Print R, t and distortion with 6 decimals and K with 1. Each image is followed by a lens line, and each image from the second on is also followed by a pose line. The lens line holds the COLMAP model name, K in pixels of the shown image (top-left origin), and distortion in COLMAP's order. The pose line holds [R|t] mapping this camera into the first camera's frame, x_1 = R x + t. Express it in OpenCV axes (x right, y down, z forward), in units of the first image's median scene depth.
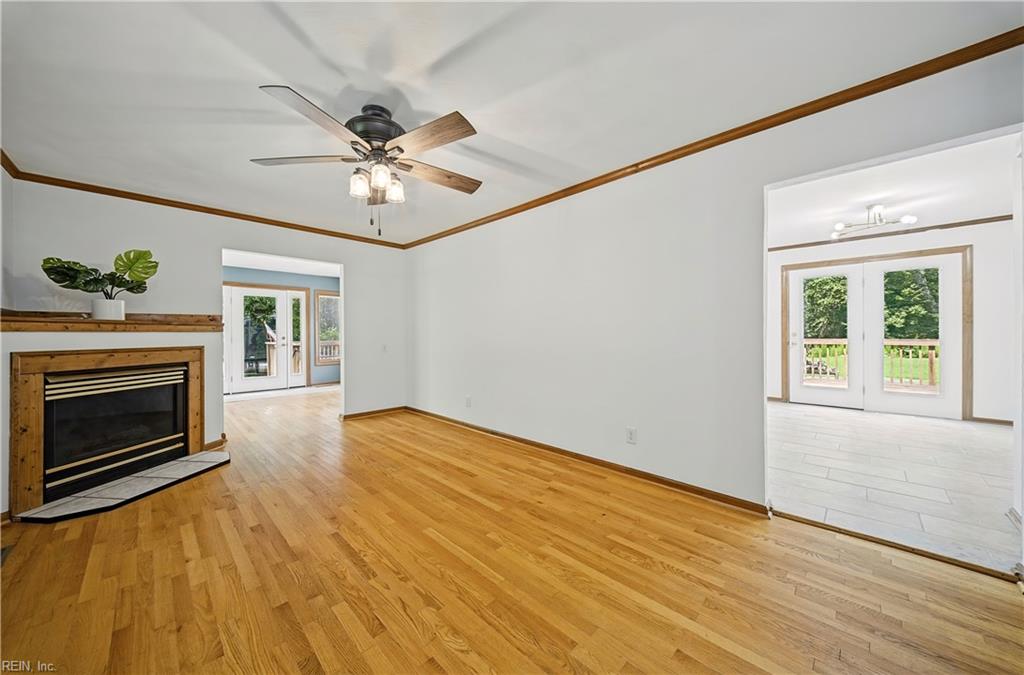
lens RADIAL K [[357.6, 0, 506.8], [0, 357.6, 335.3], [0, 0, 1]] dist [-0.002141, -0.001644]
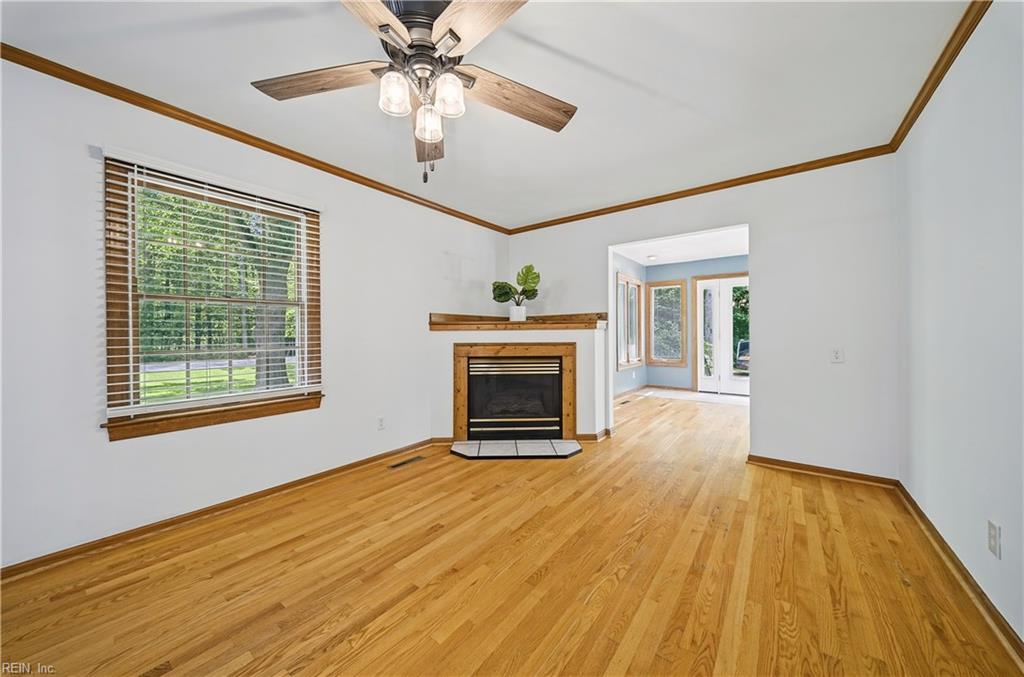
lens RADIAL K [[357.6, 0, 513.6], [0, 357.6, 330.2], [0, 0, 1]] dist [-0.002141, -0.001644]
pose [[0.122659, -0.002218, -0.992446, 0.238705], [0.005365, 0.999984, -0.001572, -0.006864], [0.992434, -0.005132, 0.122669, 0.821730]]
